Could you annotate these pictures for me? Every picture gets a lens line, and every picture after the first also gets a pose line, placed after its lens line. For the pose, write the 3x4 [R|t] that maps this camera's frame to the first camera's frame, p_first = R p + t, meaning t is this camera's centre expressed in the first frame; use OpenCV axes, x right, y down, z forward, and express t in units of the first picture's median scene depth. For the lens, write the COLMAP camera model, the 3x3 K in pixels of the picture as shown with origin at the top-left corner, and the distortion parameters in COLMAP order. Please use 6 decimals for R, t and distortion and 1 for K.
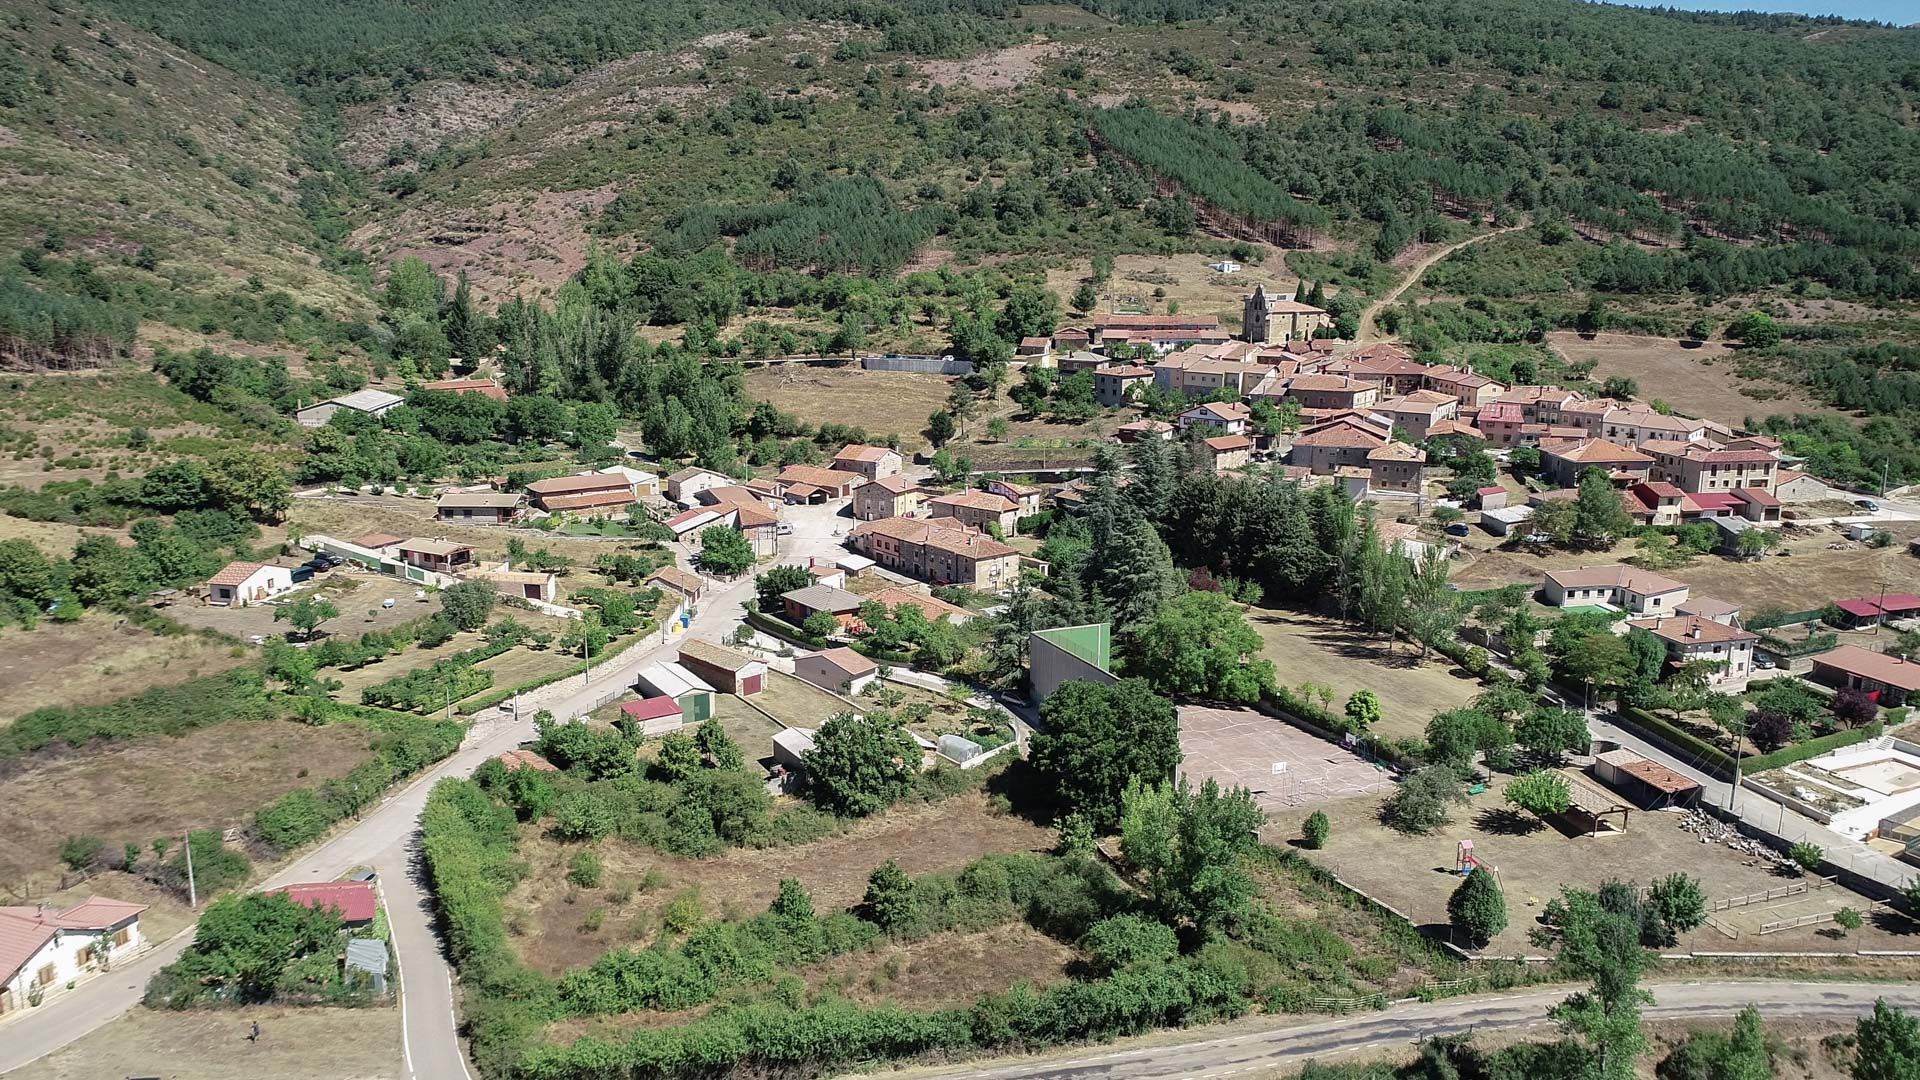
lens RADIAL K [[1509.9, 0, 960.0], [0, 1509.9, 540.0], [0, 0, 1]] dist [-0.000705, 0.005549]
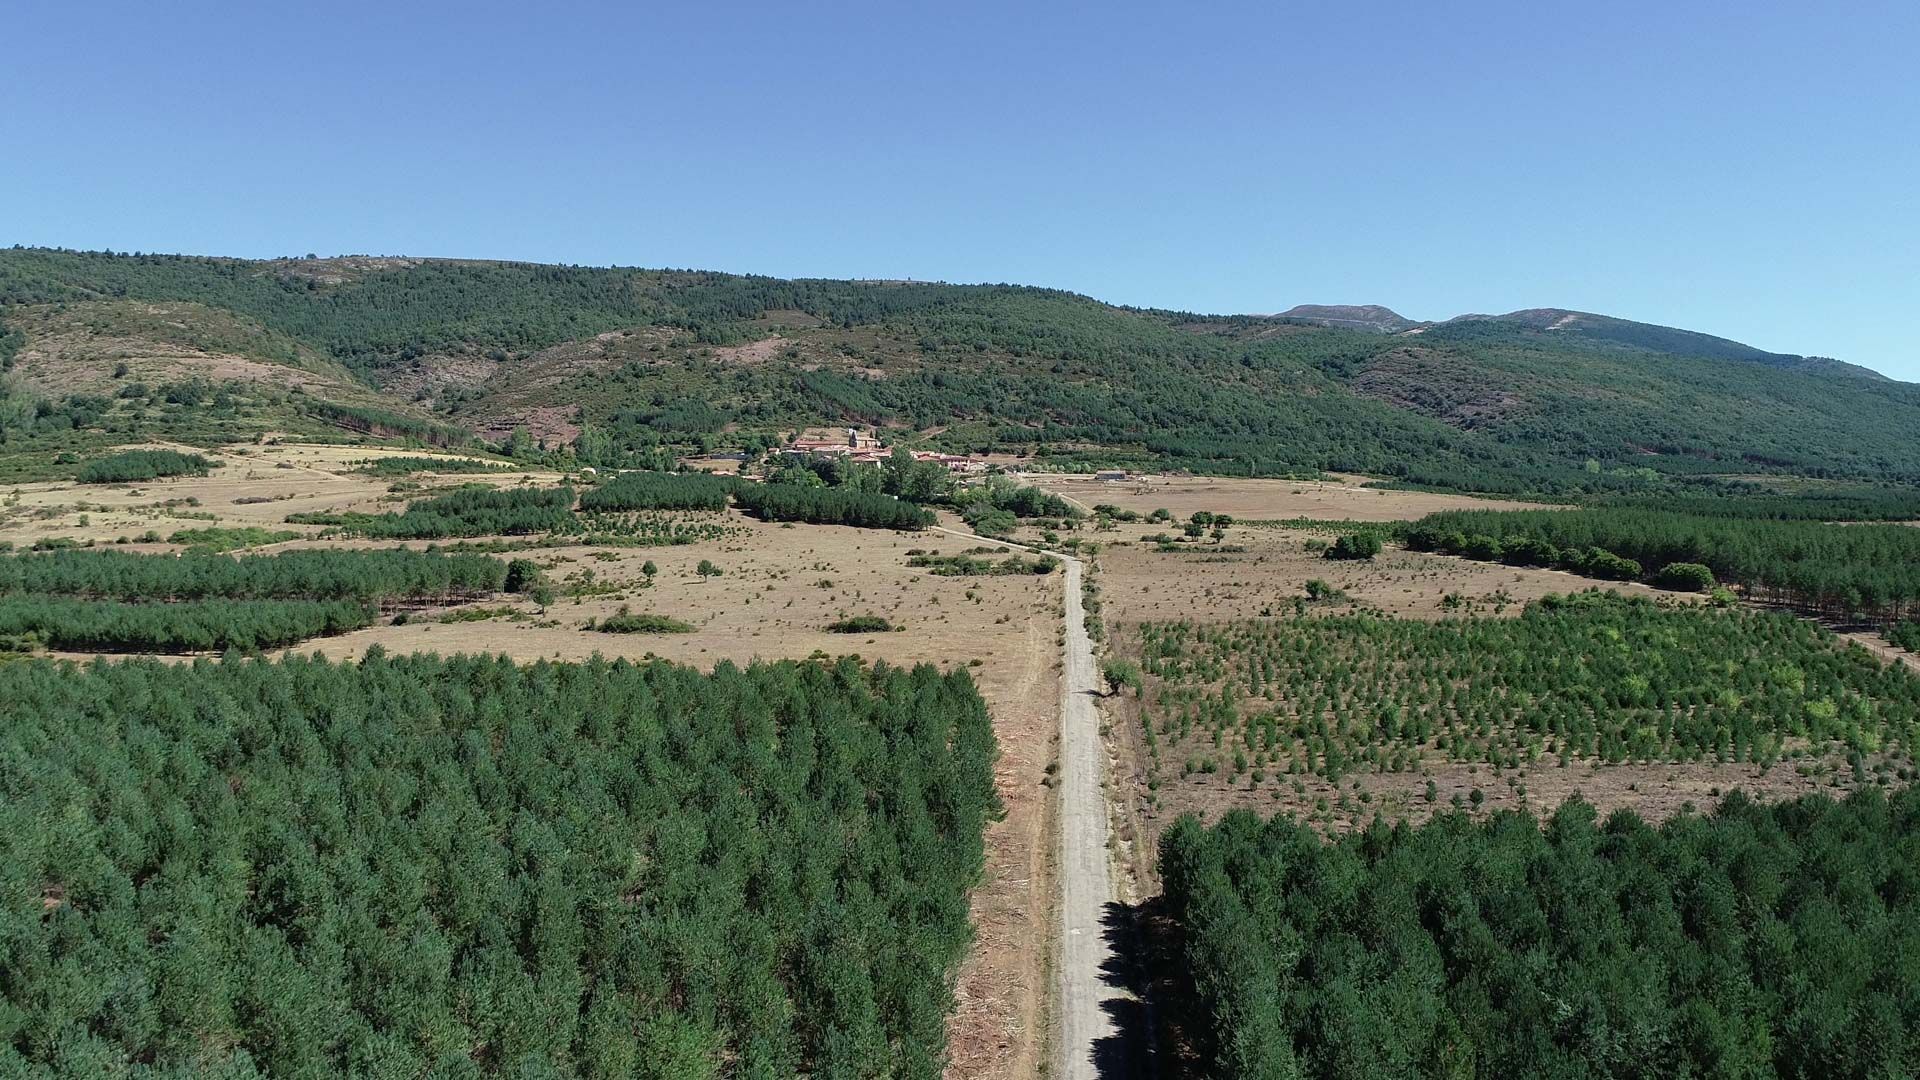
lens RADIAL K [[1509.9, 0, 960.0], [0, 1509.9, 540.0], [0, 0, 1]] dist [-0.000705, 0.005549]
pose [[0.986519, -0.013880, 0.163060, -0.047196], [0.041441, 0.985108, -0.166869, 0.361714], [-0.158315, 0.171377, 0.972402, -1.229571]]
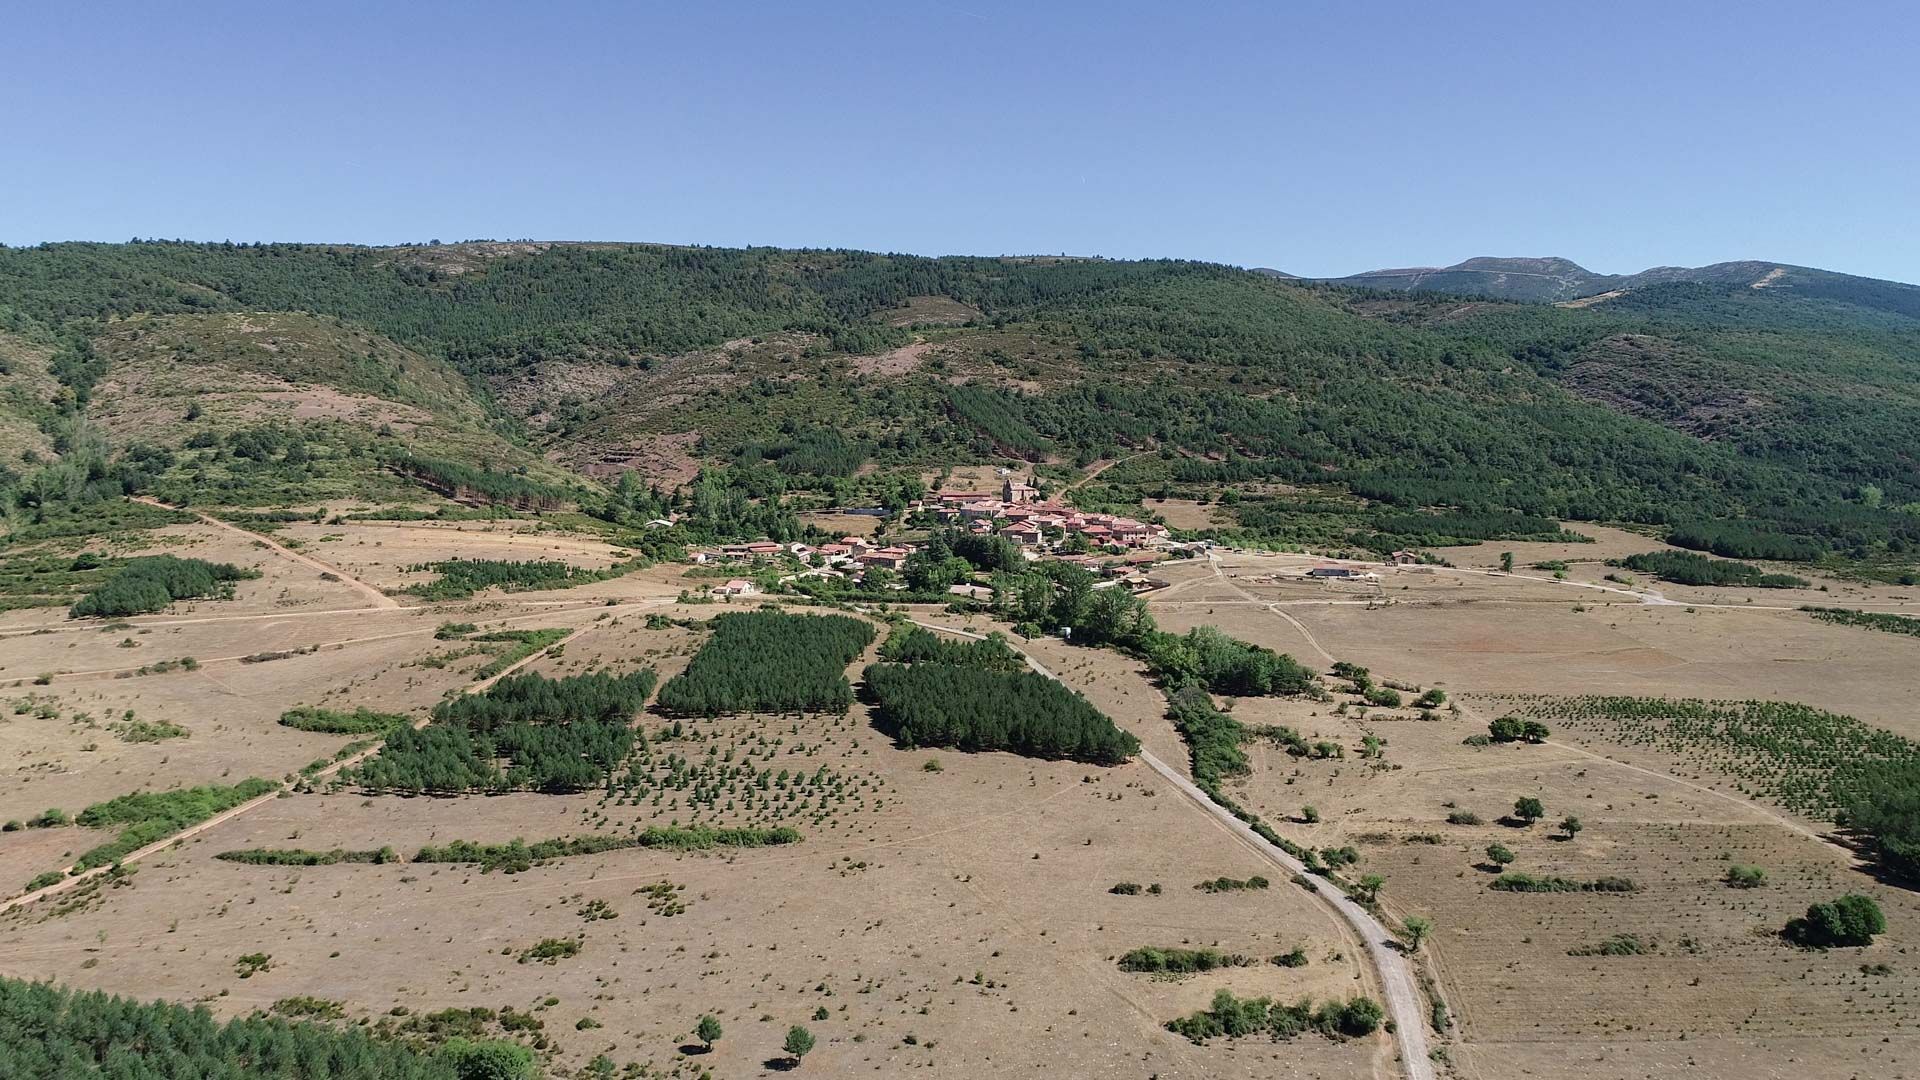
lens RADIAL K [[1509.9, 0, 960.0], [0, 1509.9, 540.0], [0, 0, 1]] dist [-0.000705, 0.005549]
pose [[0.997565, -0.010105, 0.069011, -0.032522], [0.019216, 0.990975, -0.132664, 0.175732], [-0.067048, 0.133667, 0.988756, -0.973259]]
